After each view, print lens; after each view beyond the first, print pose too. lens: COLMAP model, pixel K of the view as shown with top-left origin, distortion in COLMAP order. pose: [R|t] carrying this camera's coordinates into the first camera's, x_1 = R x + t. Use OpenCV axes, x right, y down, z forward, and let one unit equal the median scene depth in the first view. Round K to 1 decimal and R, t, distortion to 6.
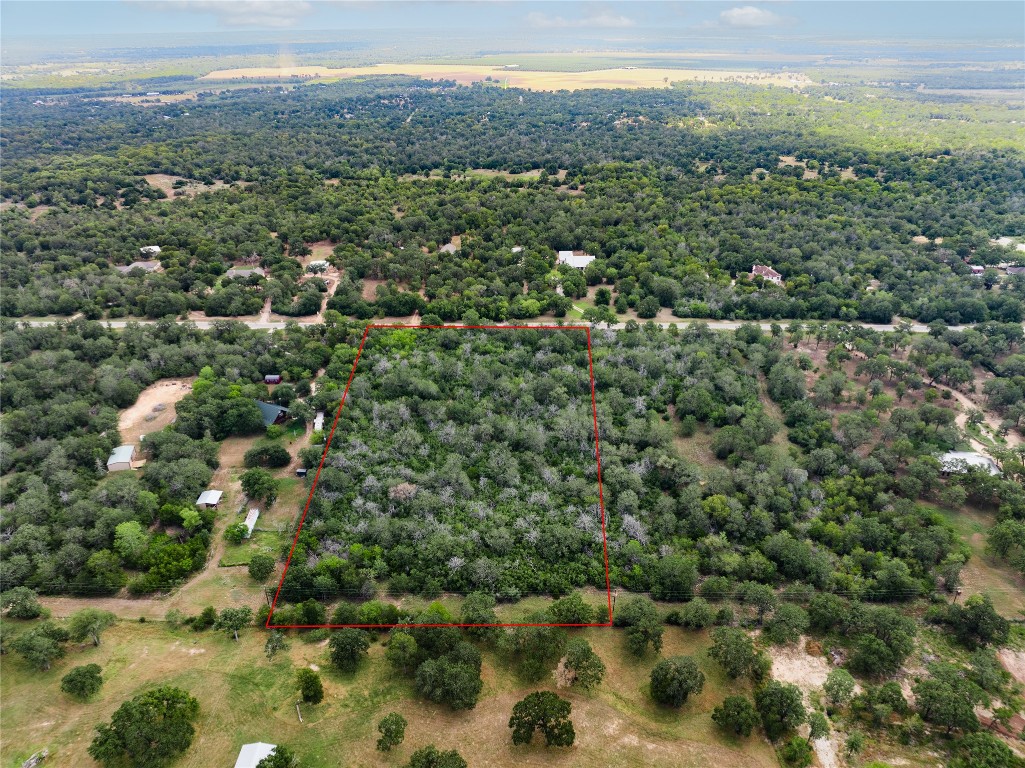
lens RADIAL K [[721.8, 0, 512.5], [0, 721.8, 384.0], [0, 0, 1]] dist [-0.033244, -0.000758]
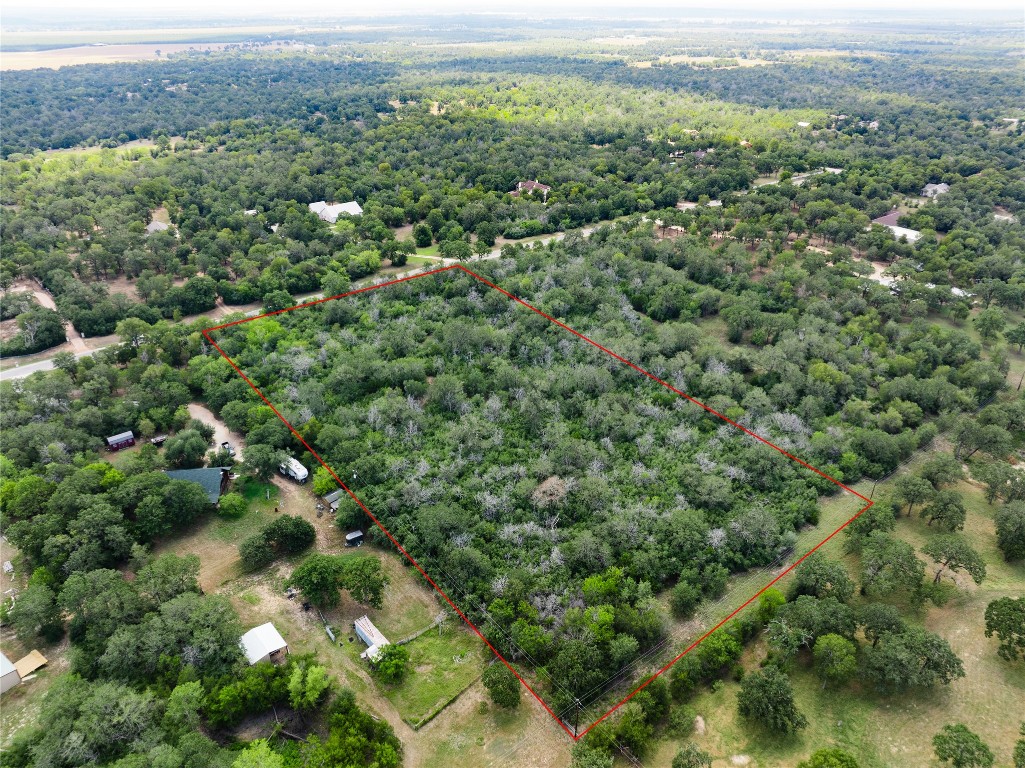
lens RADIAL K [[721.8, 0, 512.5], [0, 721.8, 384.0], [0, 0, 1]] dist [-0.033244, -0.000758]
pose [[0.777385, -0.293587, 0.556308, -0.399759], [0.280557, 0.953387, 0.111091, -0.026360], [-0.562992, 0.069716, 0.823517, 0.335995]]
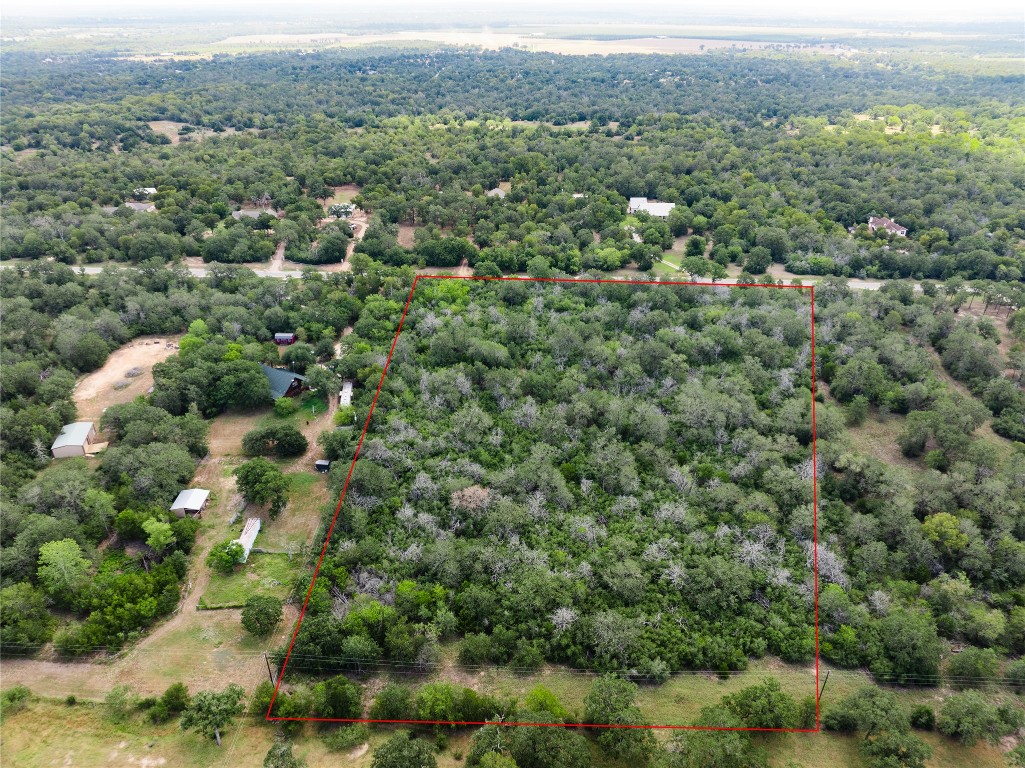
lens RADIAL K [[721.8, 0, 512.5], [0, 721.8, 384.0], [0, 0, 1]] dist [-0.033244, -0.000758]
pose [[0.999632, 0.019328, -0.019050, -0.077280], [-0.018831, 0.999487, 0.025915, 0.017347], [0.019541, -0.025547, 0.999483, 0.243895]]
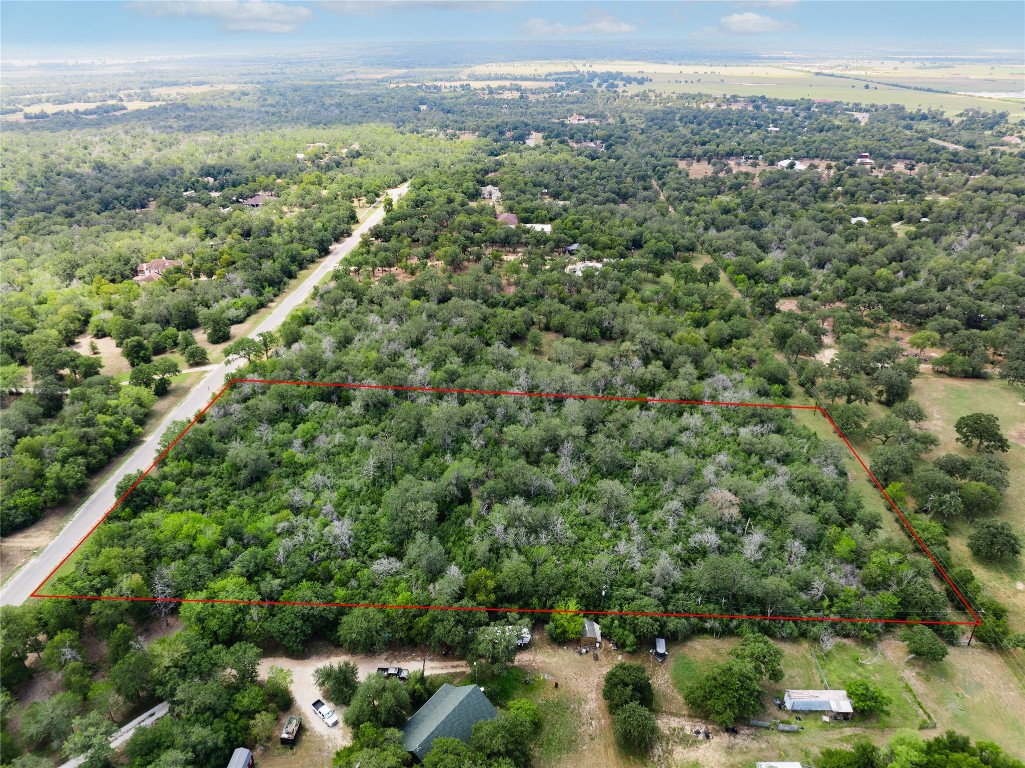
lens RADIAL K [[721.8, 0, 512.5], [0, 721.8, 384.0], [0, 0, 1]] dist [-0.033244, -0.000758]
pose [[0.035459, -0.432001, 0.901176, -0.566907], [0.449958, 0.812073, 0.371583, -0.234596], [-0.892345, 0.392316, 0.223178, 0.739106]]
